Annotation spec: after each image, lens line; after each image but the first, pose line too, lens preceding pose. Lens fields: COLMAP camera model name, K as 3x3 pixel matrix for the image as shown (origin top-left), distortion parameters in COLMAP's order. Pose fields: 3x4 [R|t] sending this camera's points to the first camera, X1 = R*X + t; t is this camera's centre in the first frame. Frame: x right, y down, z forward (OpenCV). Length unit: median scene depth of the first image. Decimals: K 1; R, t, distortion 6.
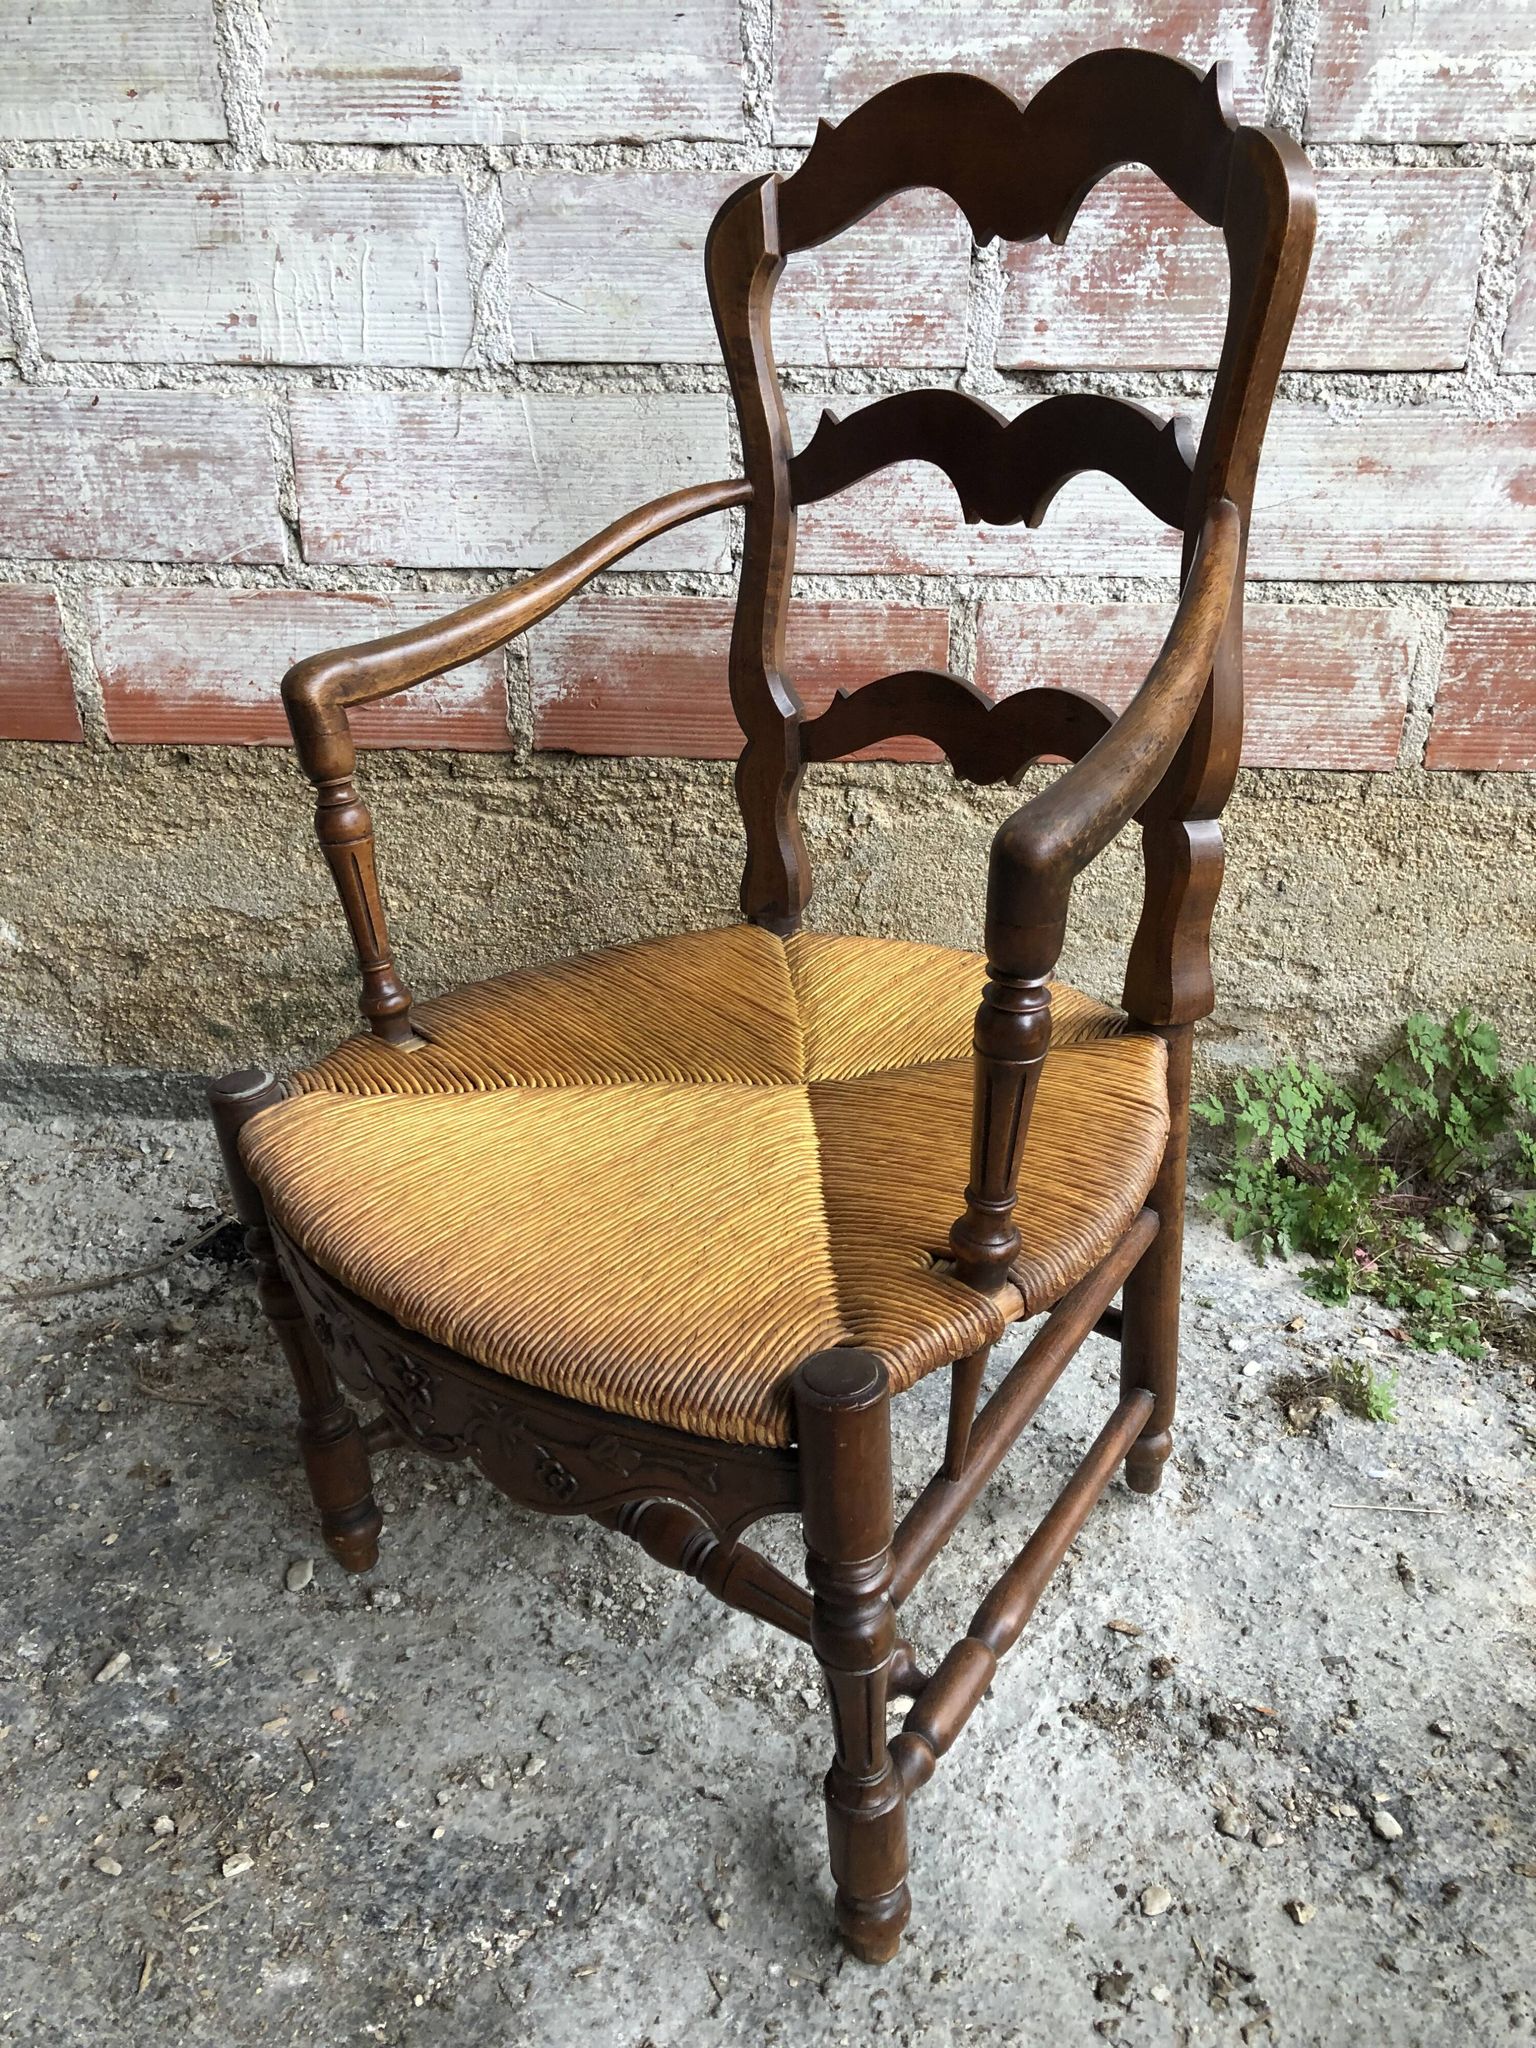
lens RADIAL K [[1676.8, 0, 779.2], [0, 1676.8, 1027.5], [0, 0, 1]] dist [0.008709, 0.017737]
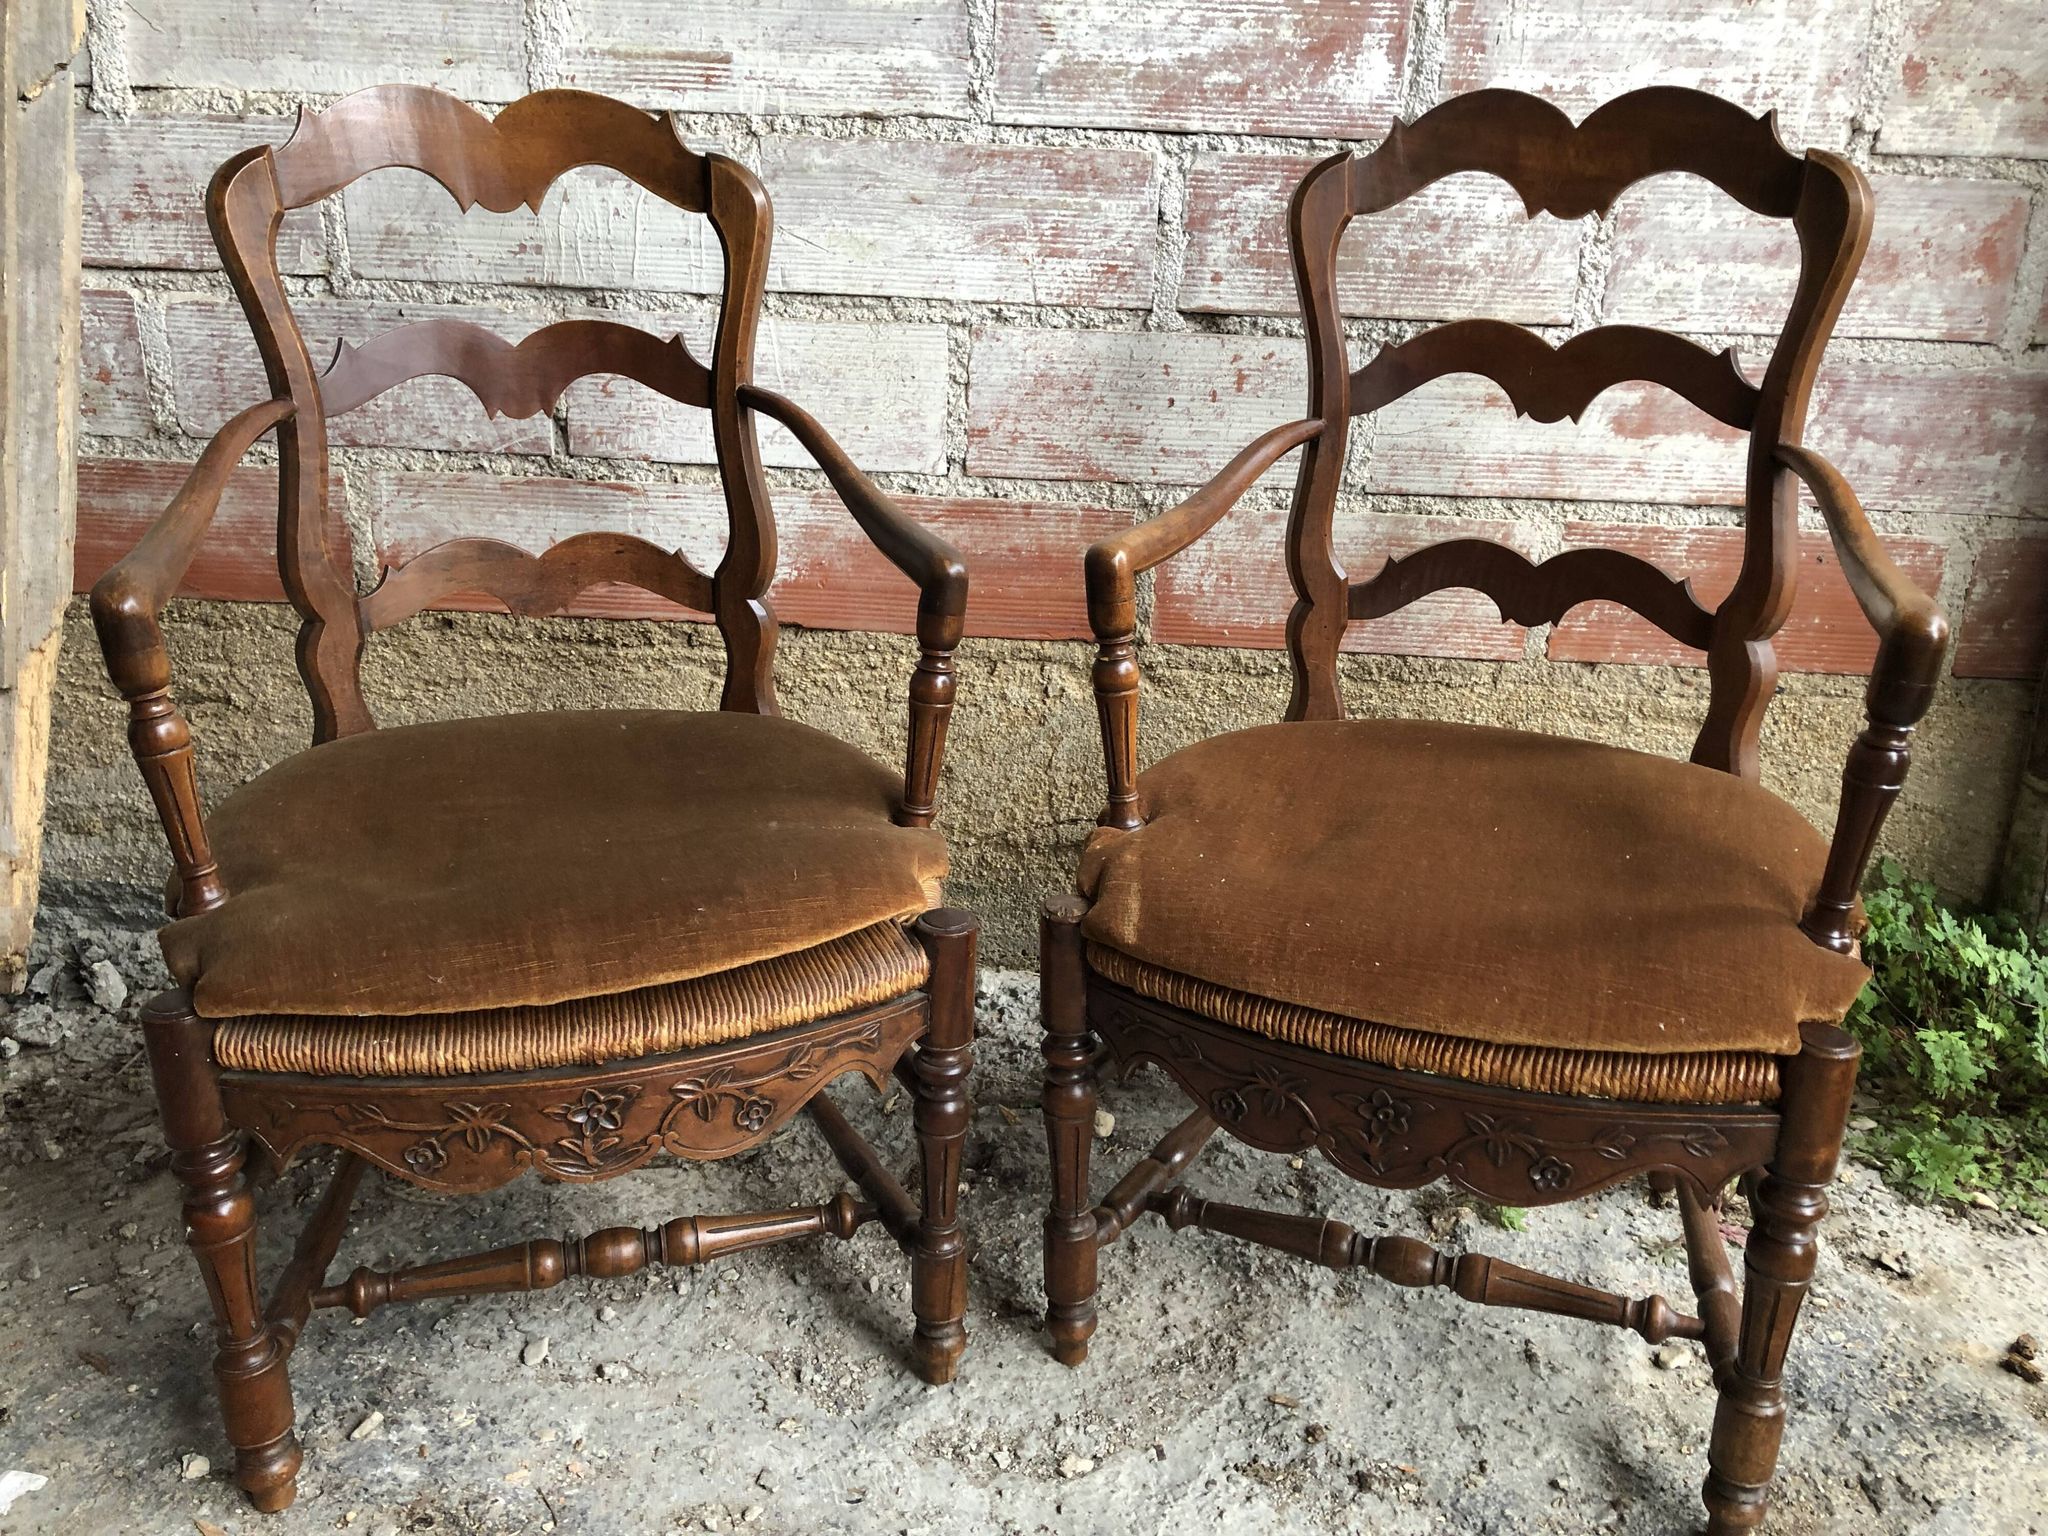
lens RADIAL K [[1670.6, 0, 1017.8], [0, 1670.6, 751.1], [0, 0, 1]] dist [0.029776, -0.025679]
pose [[0.999089, 0.023612, 0.035558, -0.016892], [-0.019527, 0.993612, -0.111145, 0.045088], [-0.037955, 0.110350, 0.993168, -0.121859]]
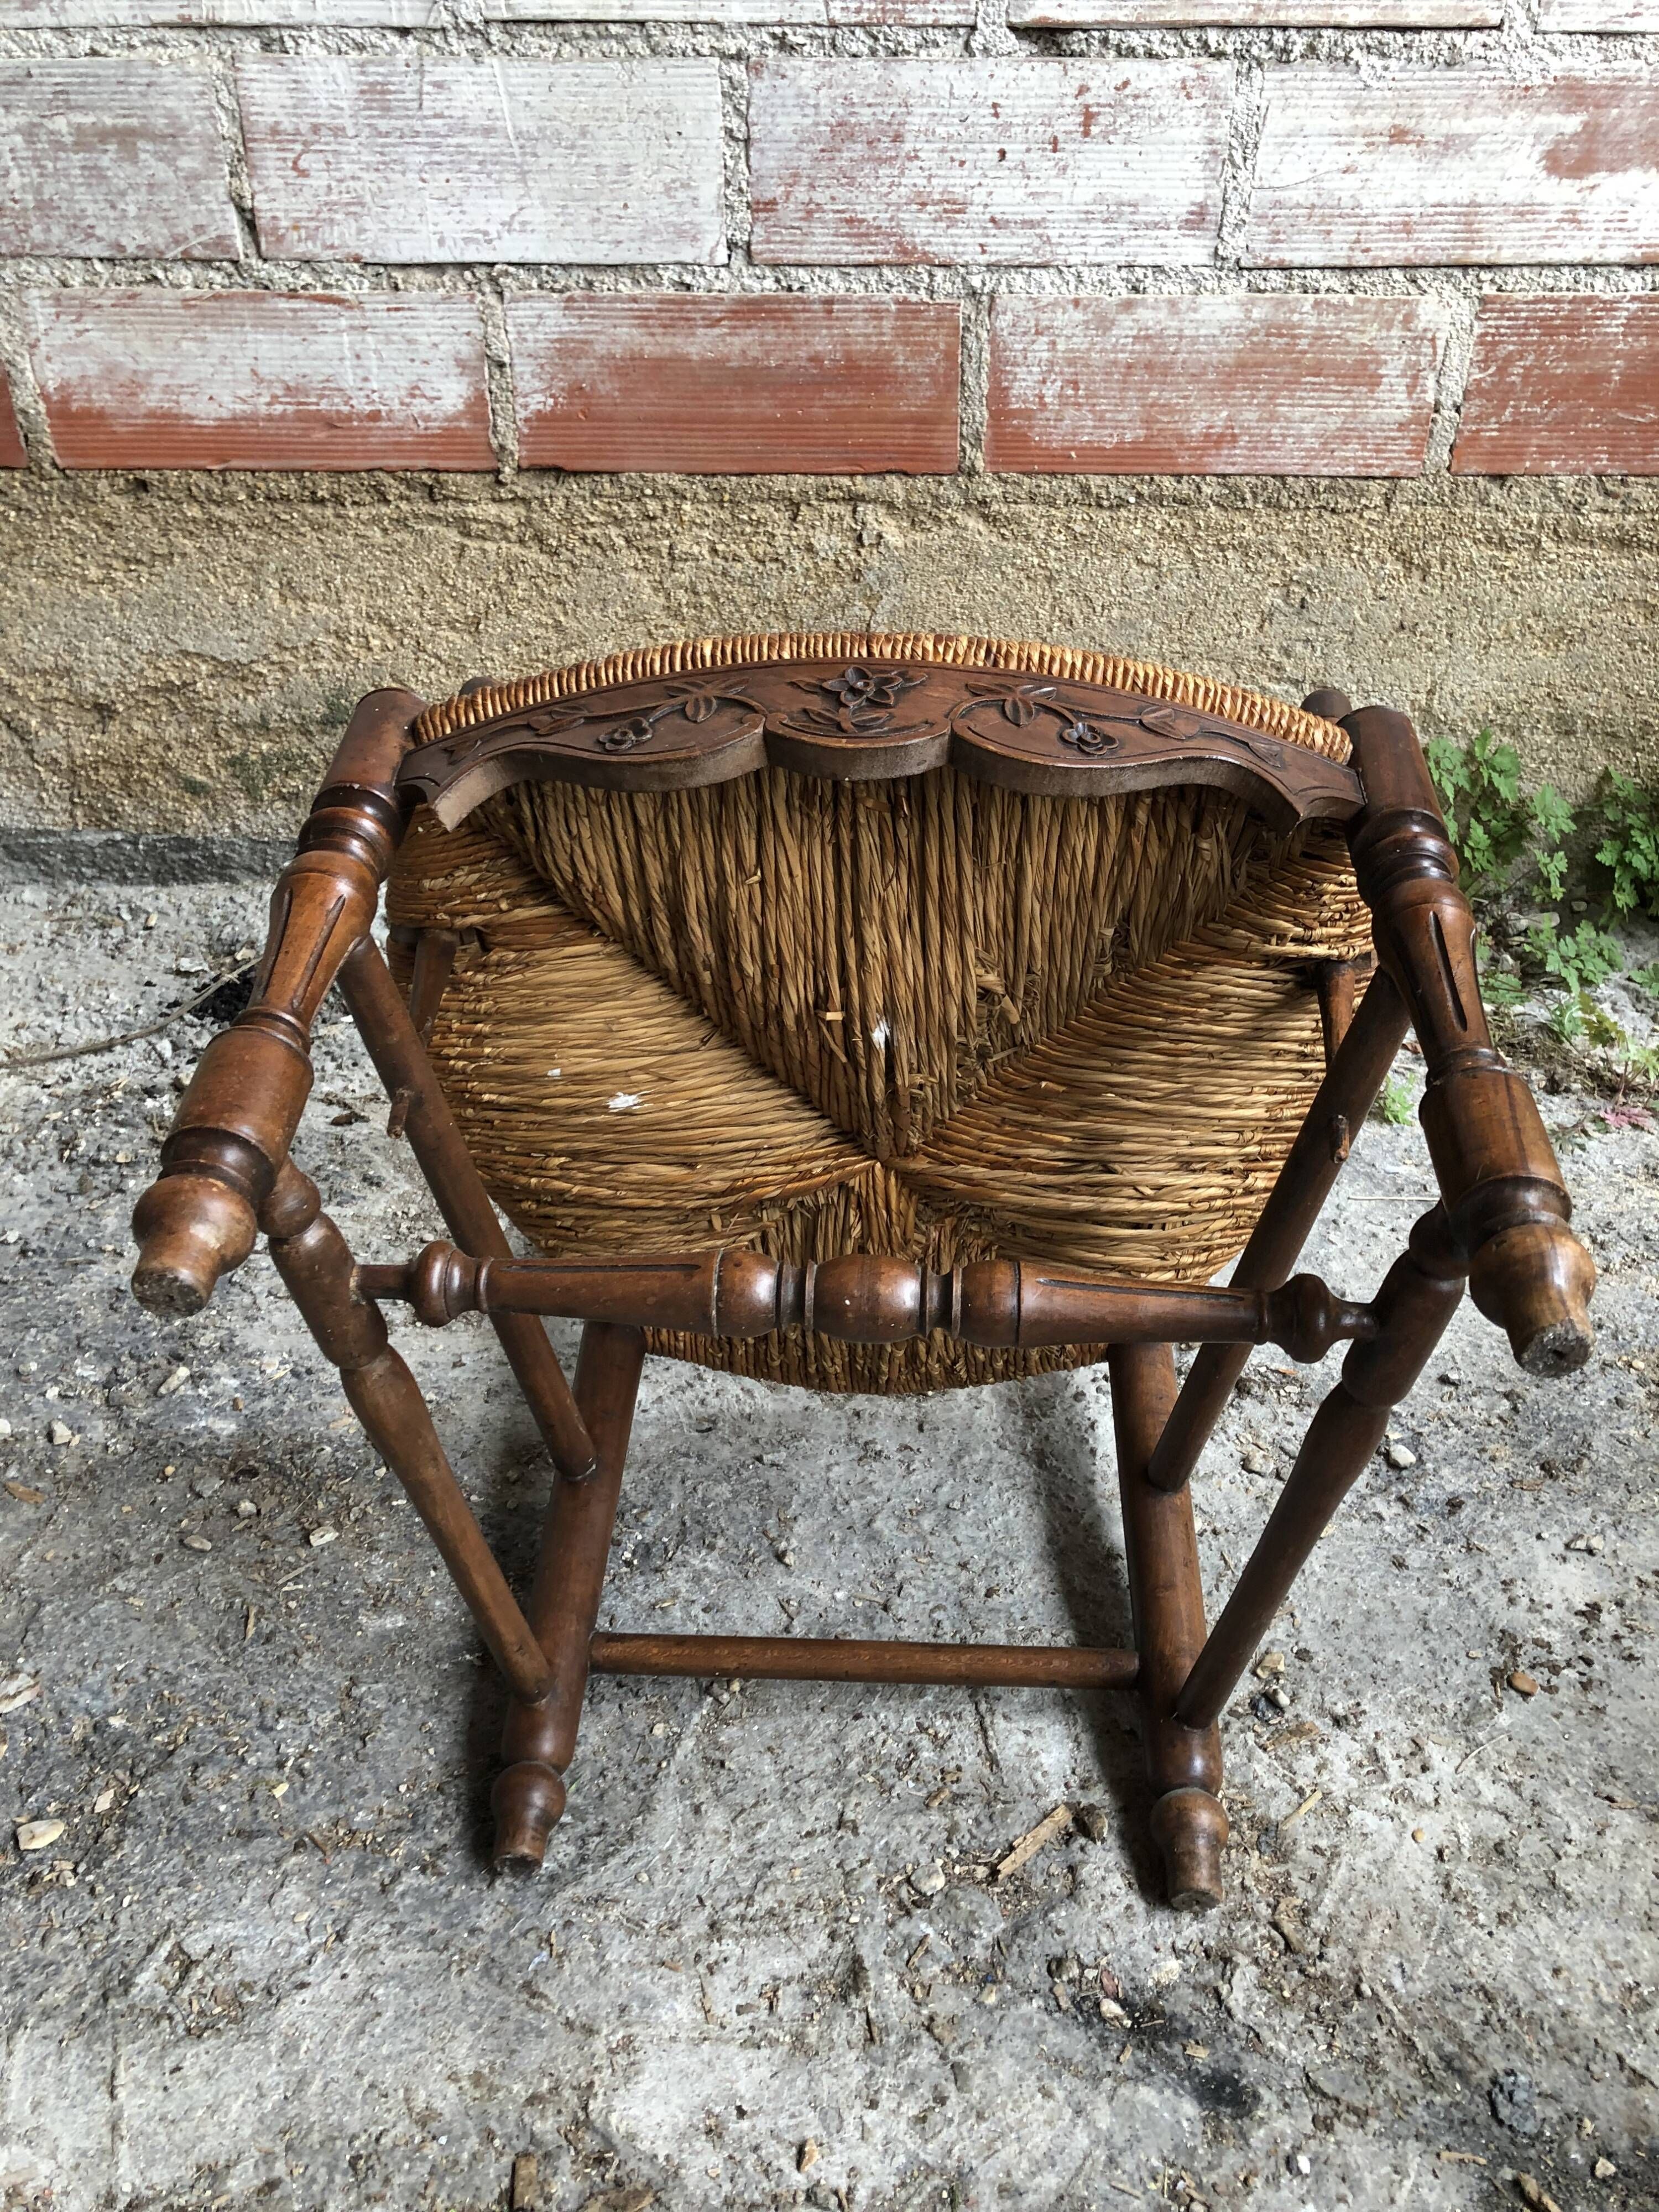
lens RADIAL K [[1821.2, 0, 846.0], [0, 1821.2, 1096.2], [0, 0, 1]] dist [-0.011307, 0.049837]
pose [[0.998162, -0.032589, 0.051089, -0.031464], [0.025529, 0.990758, 0.133217, 0.057446], [-0.054958, -0.131668, 0.989769, -0.072364]]
